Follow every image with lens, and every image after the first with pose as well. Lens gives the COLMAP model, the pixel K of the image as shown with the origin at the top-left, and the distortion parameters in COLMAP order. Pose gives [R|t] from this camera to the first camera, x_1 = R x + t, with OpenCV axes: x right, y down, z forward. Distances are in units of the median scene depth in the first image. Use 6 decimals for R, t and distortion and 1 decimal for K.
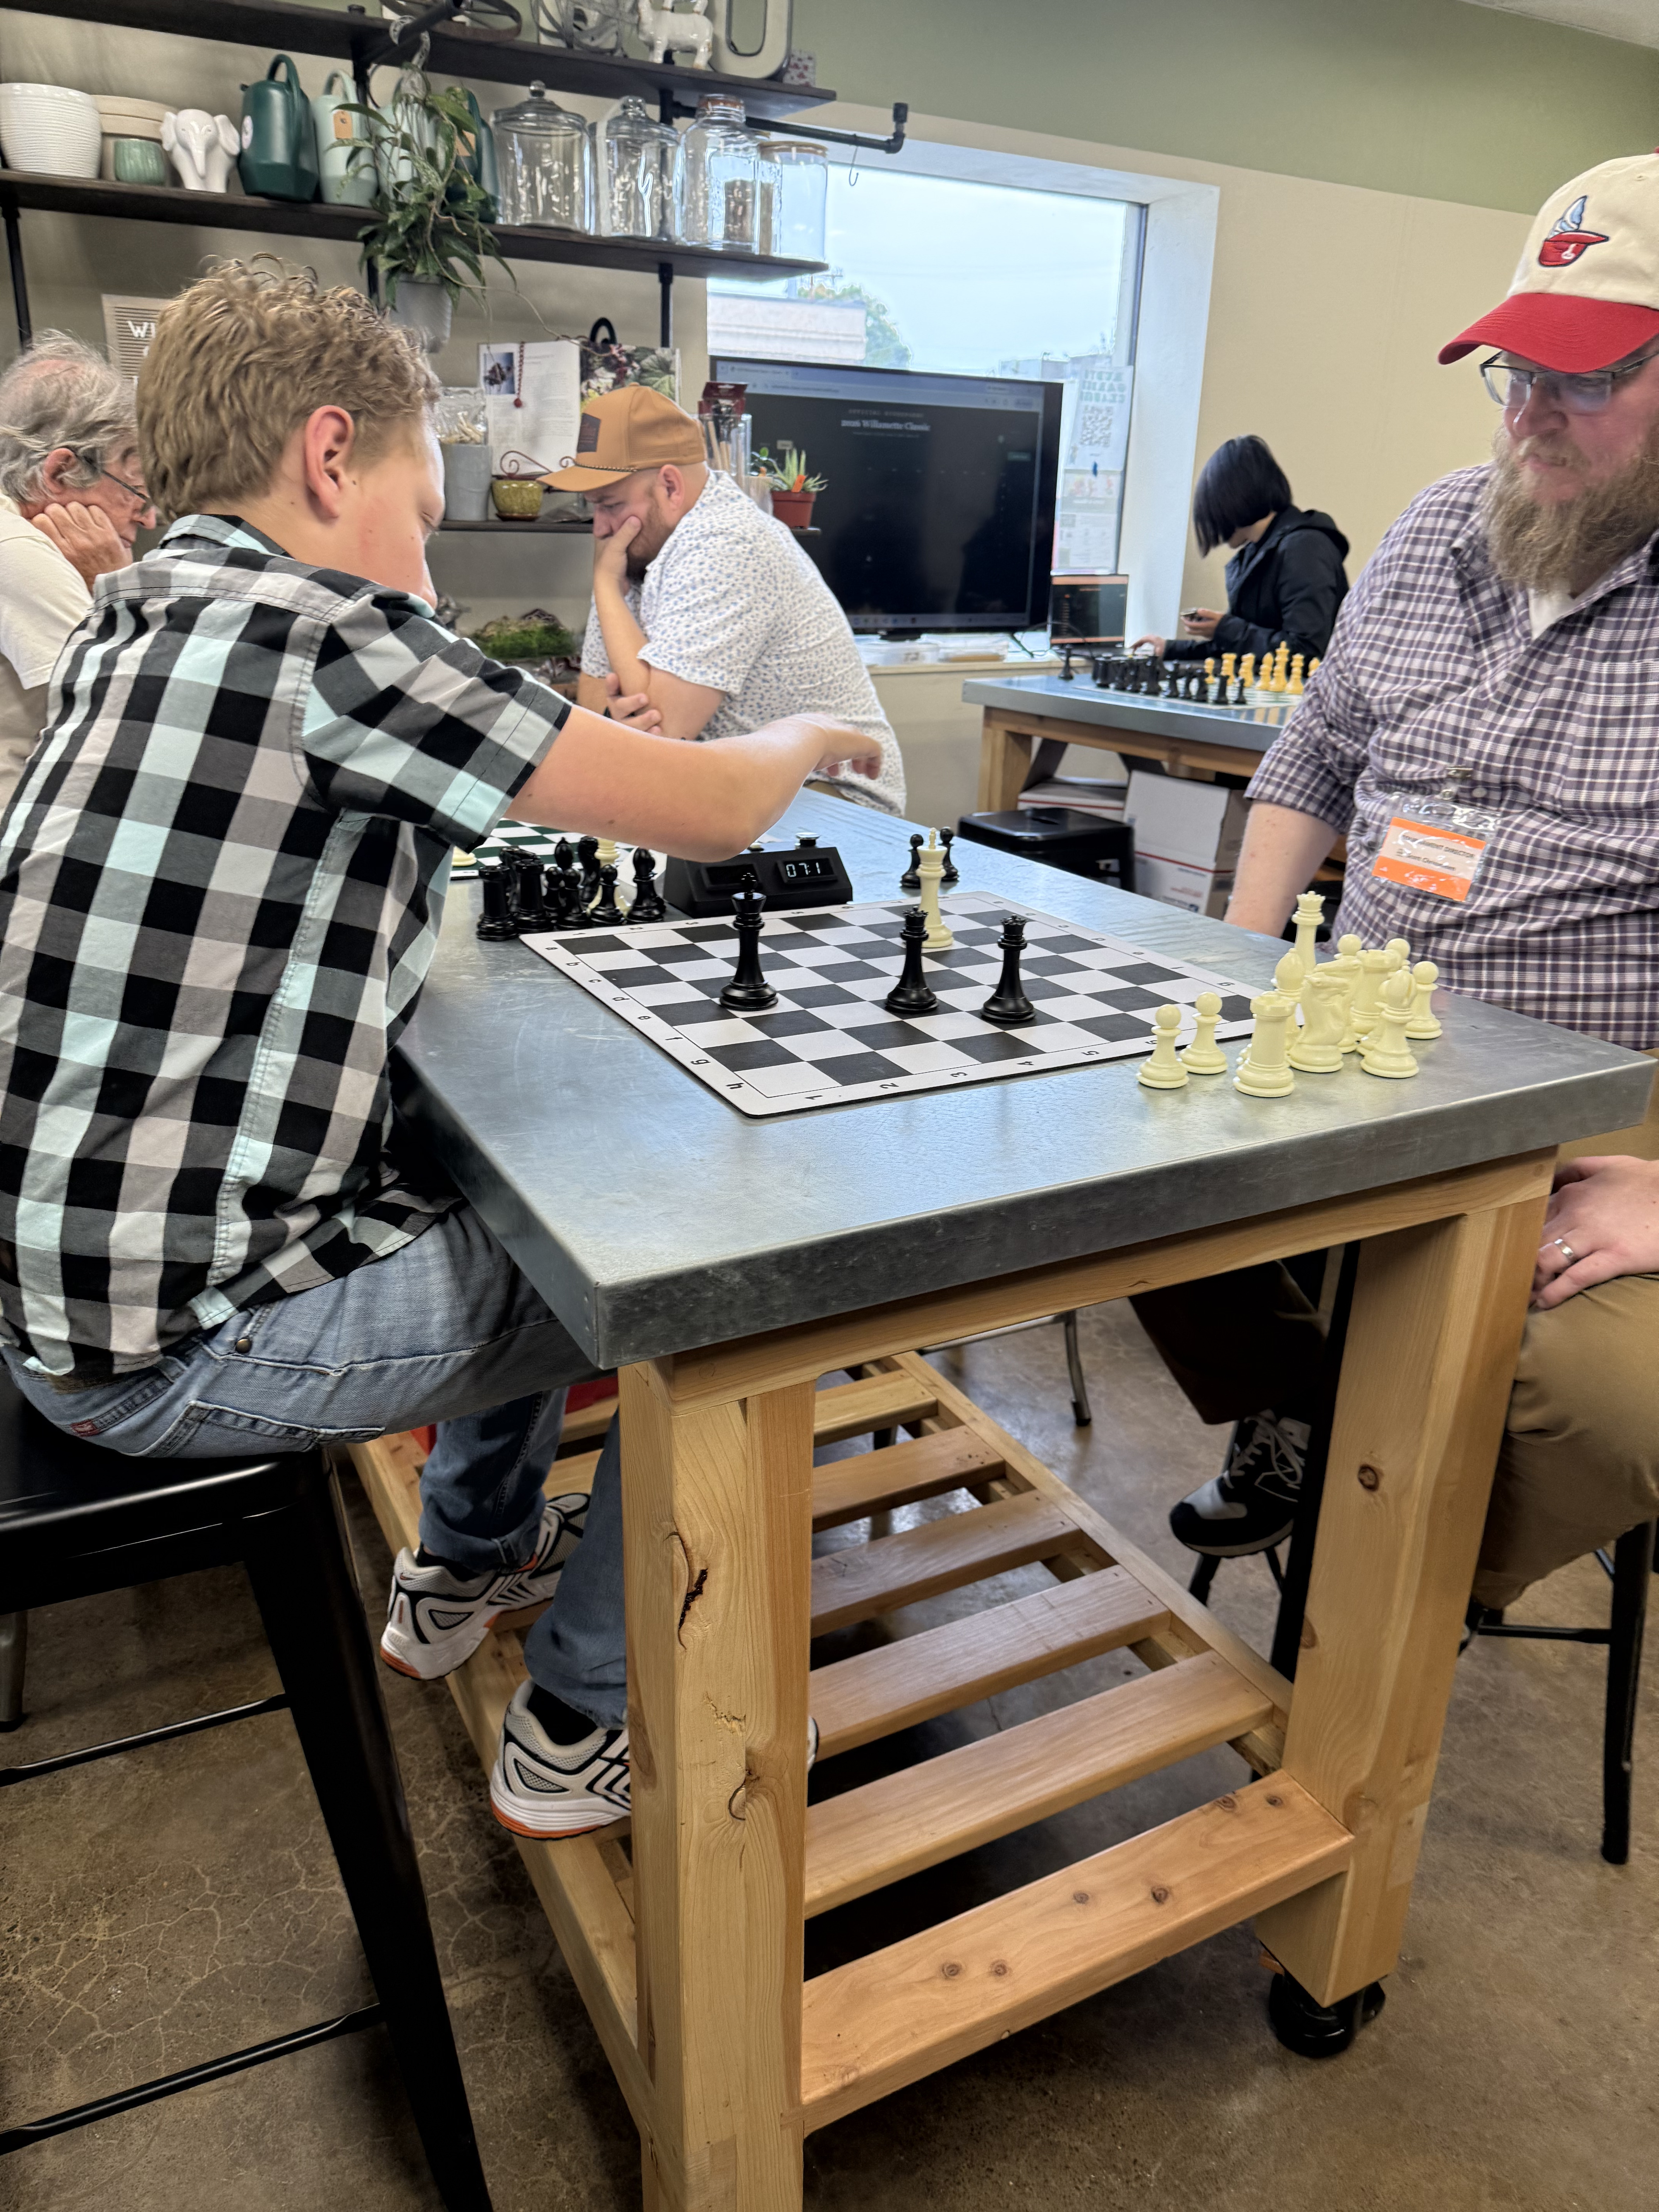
lens RADIAL K [[1560.5, 0, 822.5], [0, 1560.5, 1103.9], [0, 0, 1]] dist [-0.004328, -0.007582]
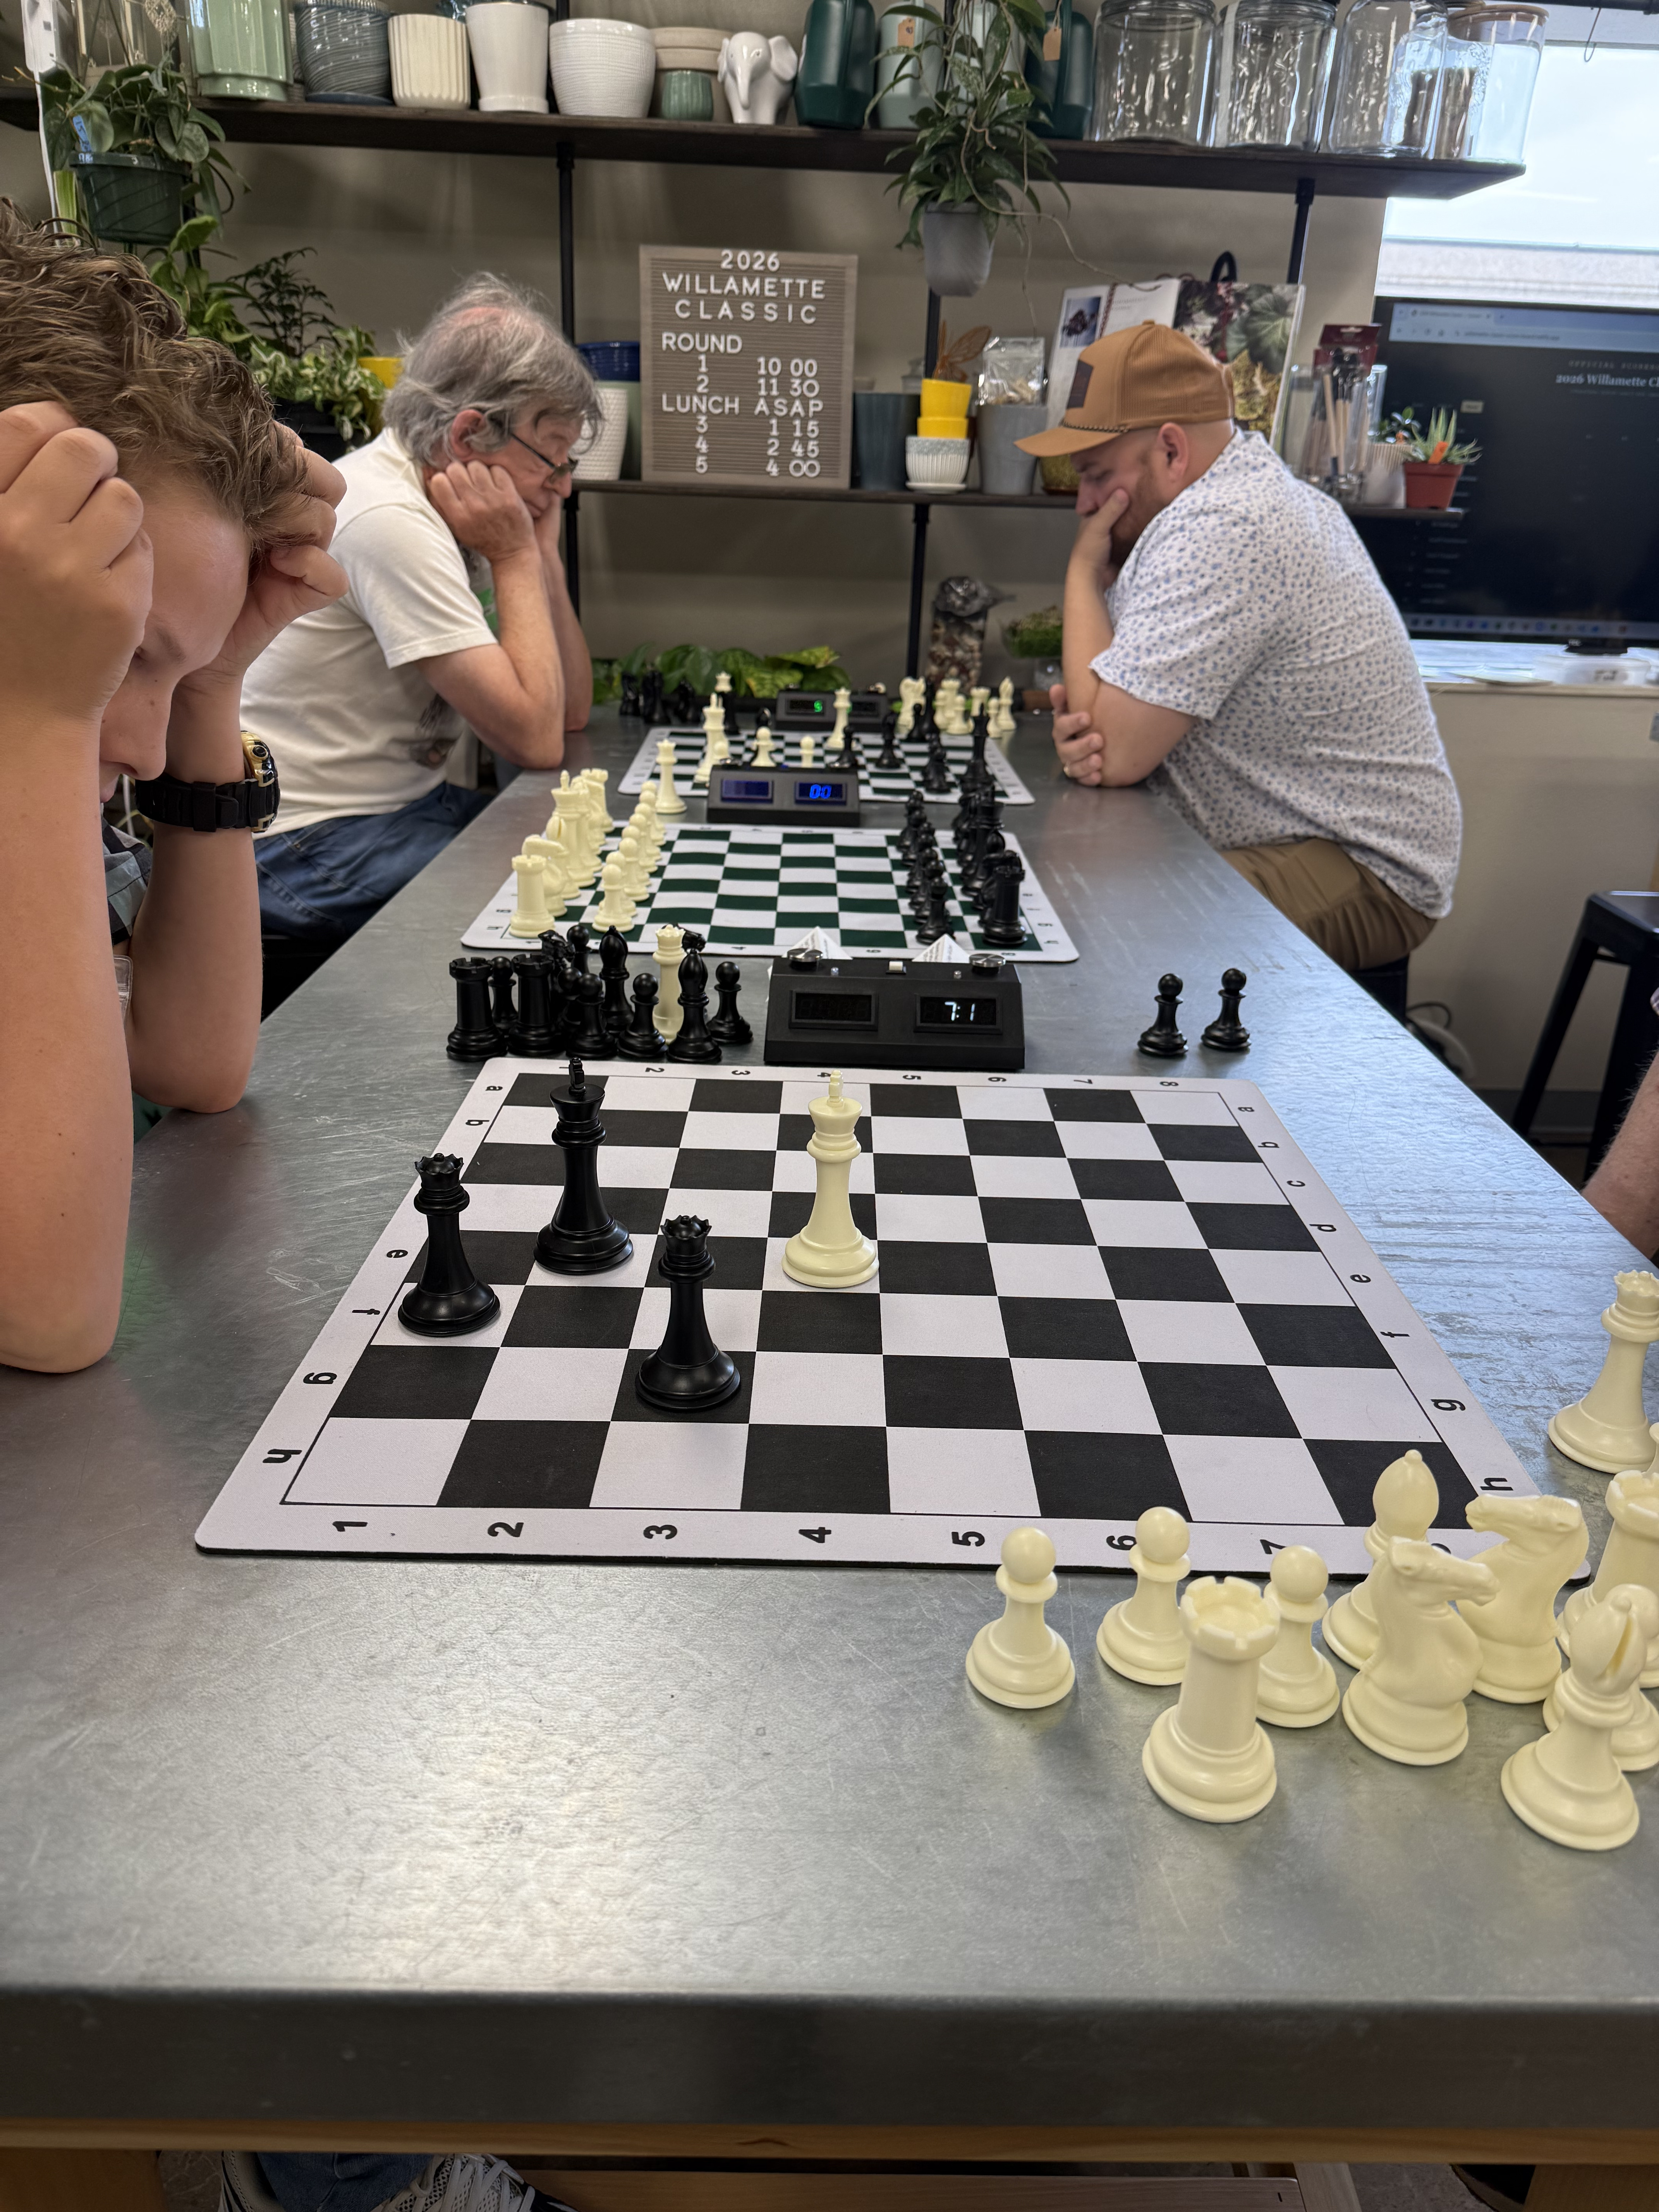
lens RADIAL K [[1567.4, 0, 842.1], [0, 1567.4, 1108.2], [0, 0, 1]] dist [-0.001269, -0.006006]
pose [[0.893588, 0.173962, -0.413810, 0.129222], [-0.168797, 0.984415, 0.049336, -0.074800], [0.415943, 0.025763, 0.909025, 0.205668]]
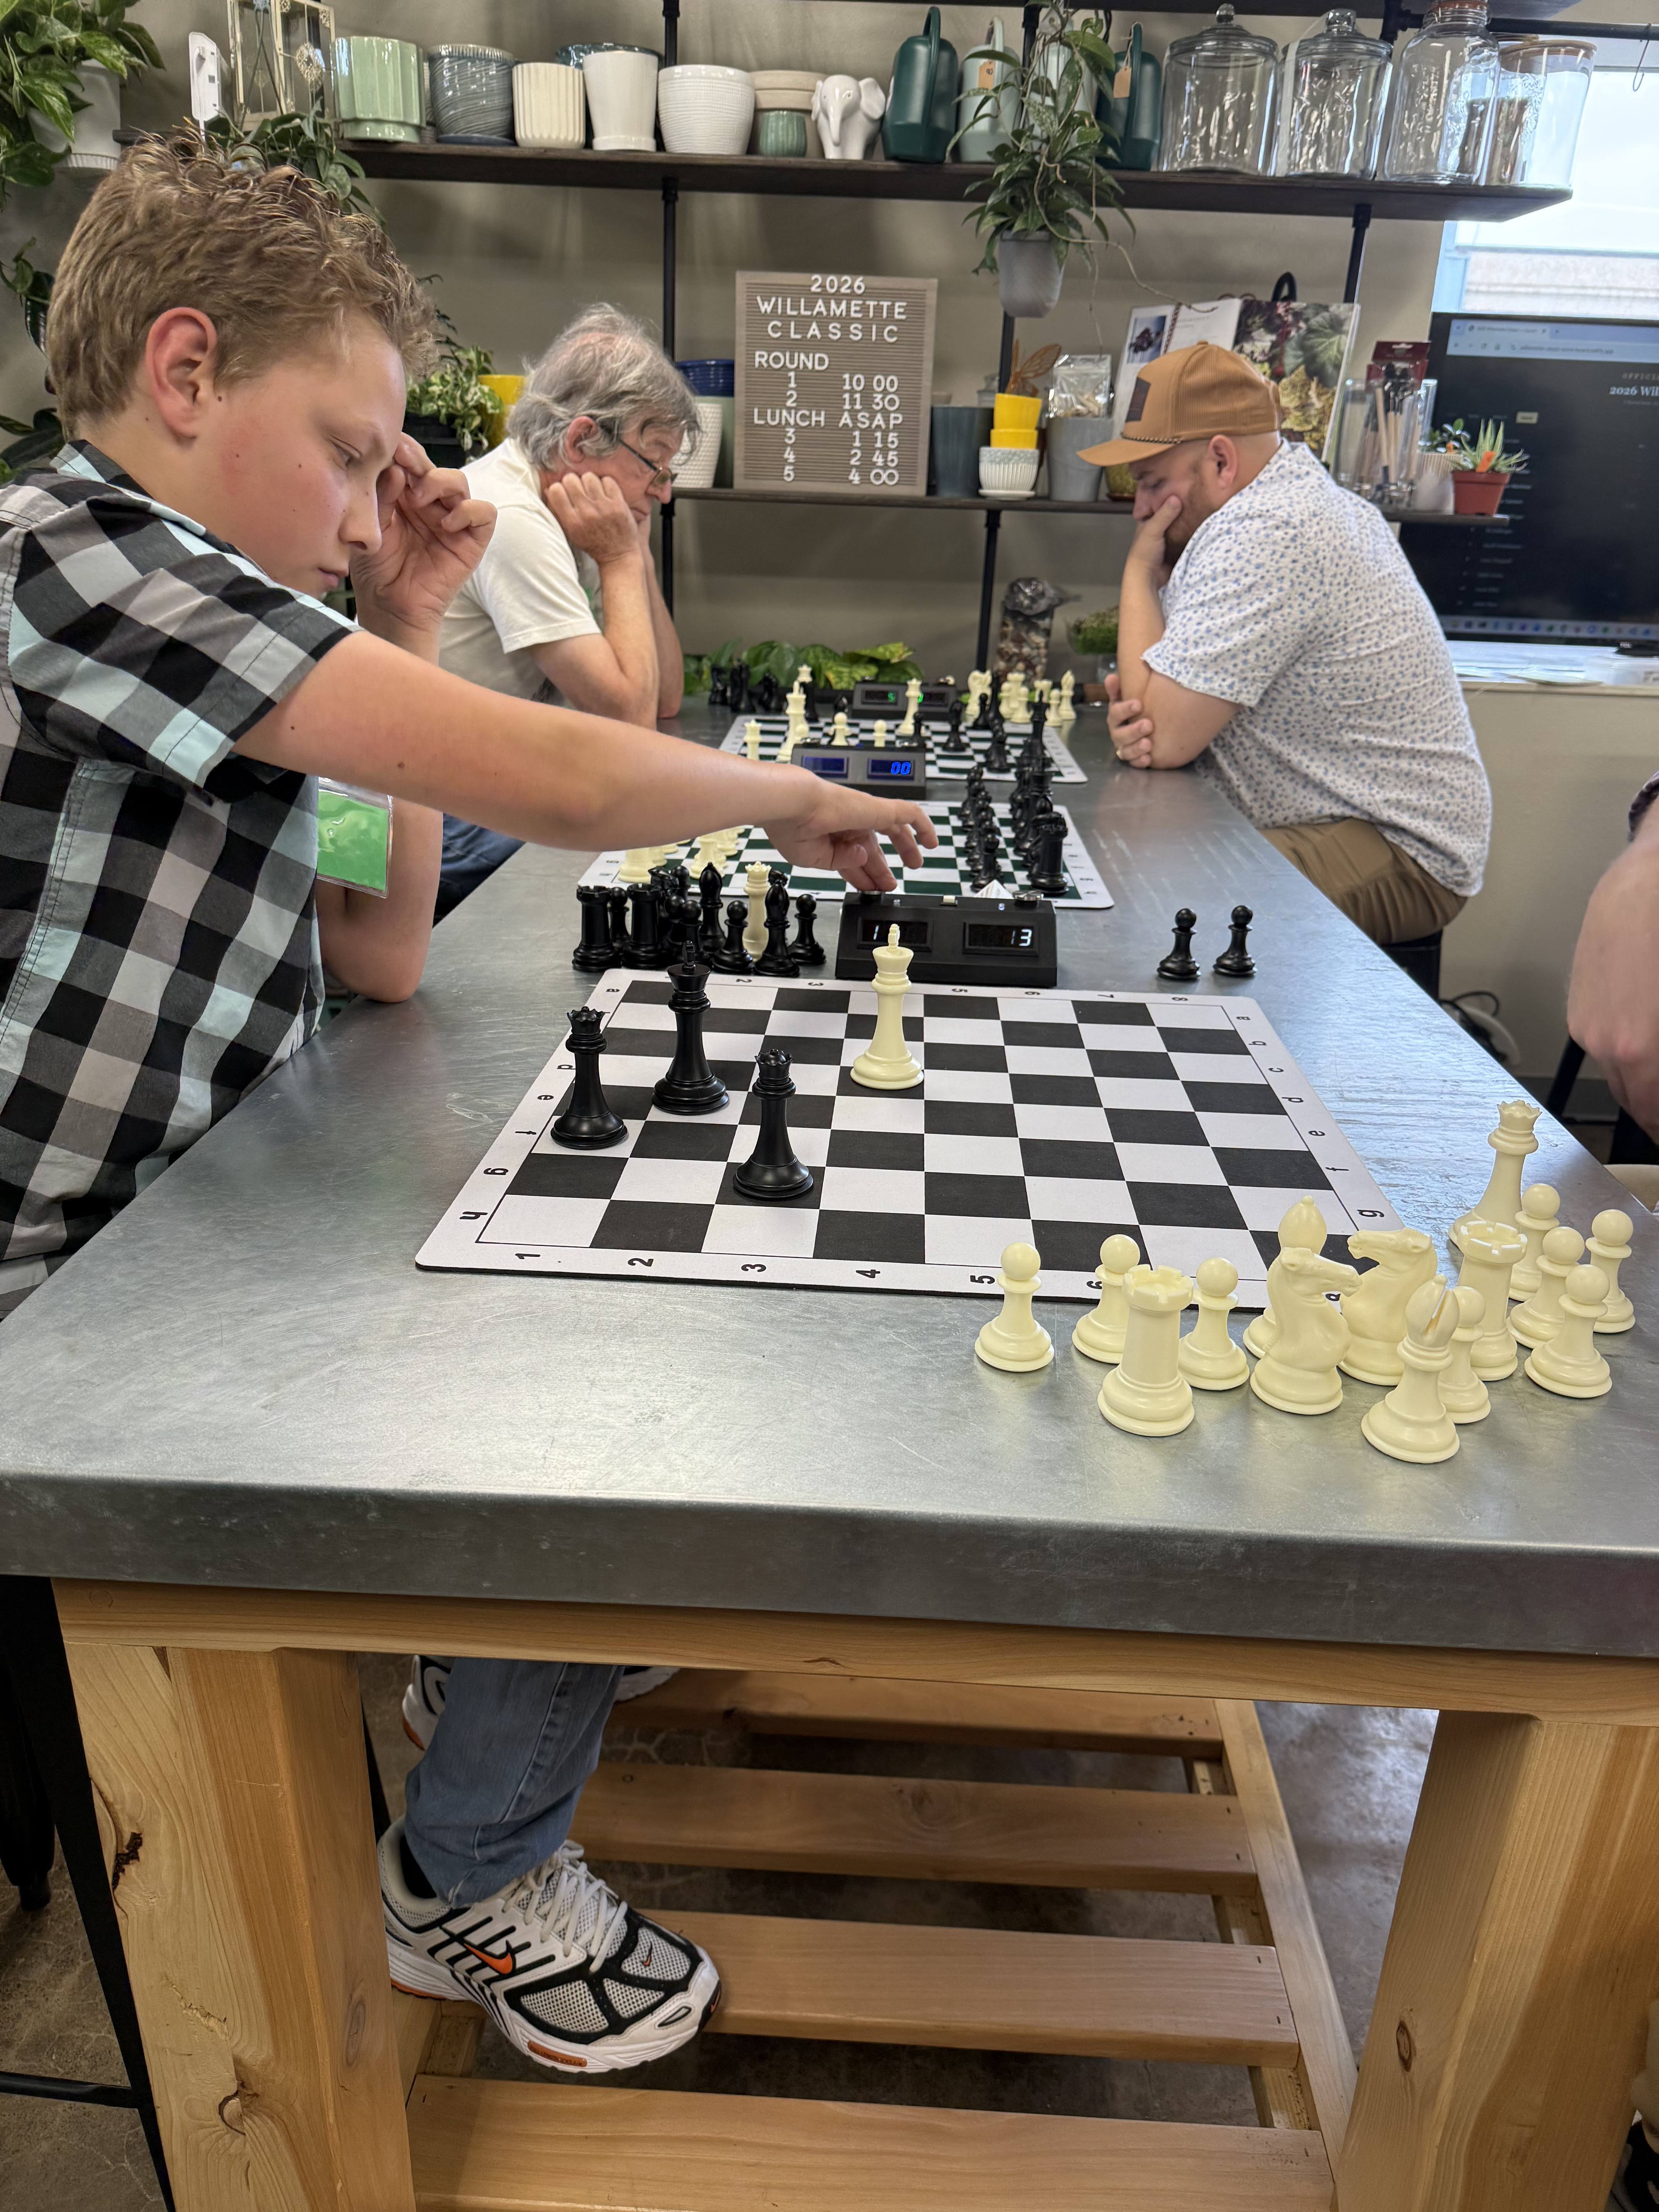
lens RADIAL K [[1552.5, 0, 832.8], [0, 1552.5, 1101.3], [0, 0, 1]] dist [0.001076, -0.006488]
pose [[0.867922, 0.189645, -0.459071, 0.163046], [-0.186361, 0.981054, 0.052944, -0.052458], [0.460414, 0.039601, 0.886820, 0.149365]]
